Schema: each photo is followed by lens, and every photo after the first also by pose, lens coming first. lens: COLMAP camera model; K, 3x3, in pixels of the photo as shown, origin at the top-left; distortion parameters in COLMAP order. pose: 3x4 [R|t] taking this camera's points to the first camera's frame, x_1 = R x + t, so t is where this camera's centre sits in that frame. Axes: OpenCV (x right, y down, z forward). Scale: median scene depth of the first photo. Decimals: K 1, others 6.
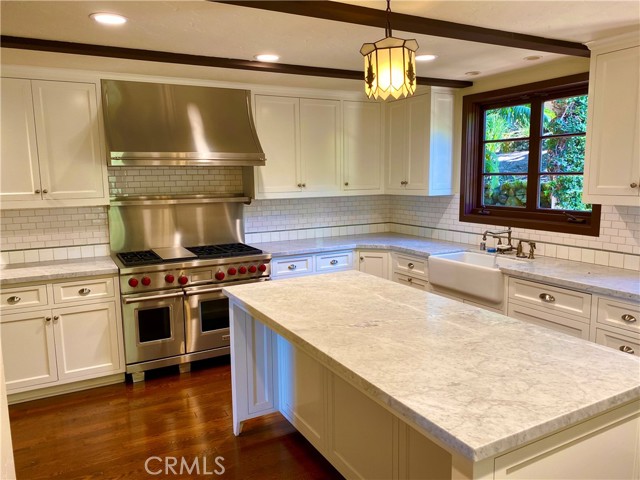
lens RADIAL K [[486.8, 0, 320.3], [0, 486.8, 240.4], [0, 0, 1]] dist [0.010118, -0.002695]
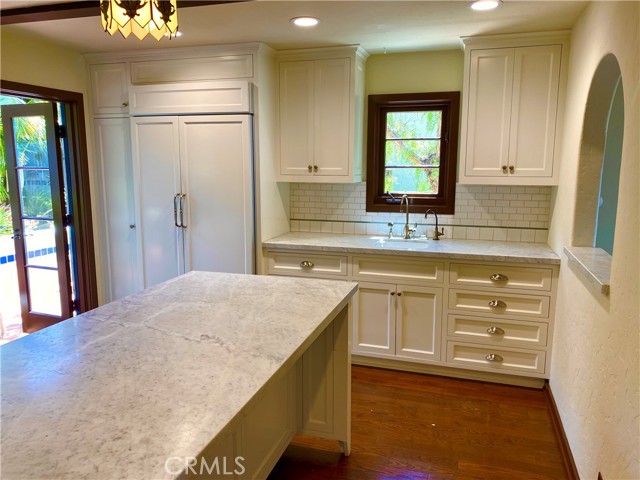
lens RADIAL K [[486.8, 0, 320.2], [0, 486.8, 239.3], [0, 0, 1]] dist [0.010118, -0.002695]
pose [[-0.698364, -0.101522, 0.708506, -0.613218], [0.103603, 0.965126, 0.240413, -0.162692], [-0.708205, 0.241299, -0.663491, 1.452856]]
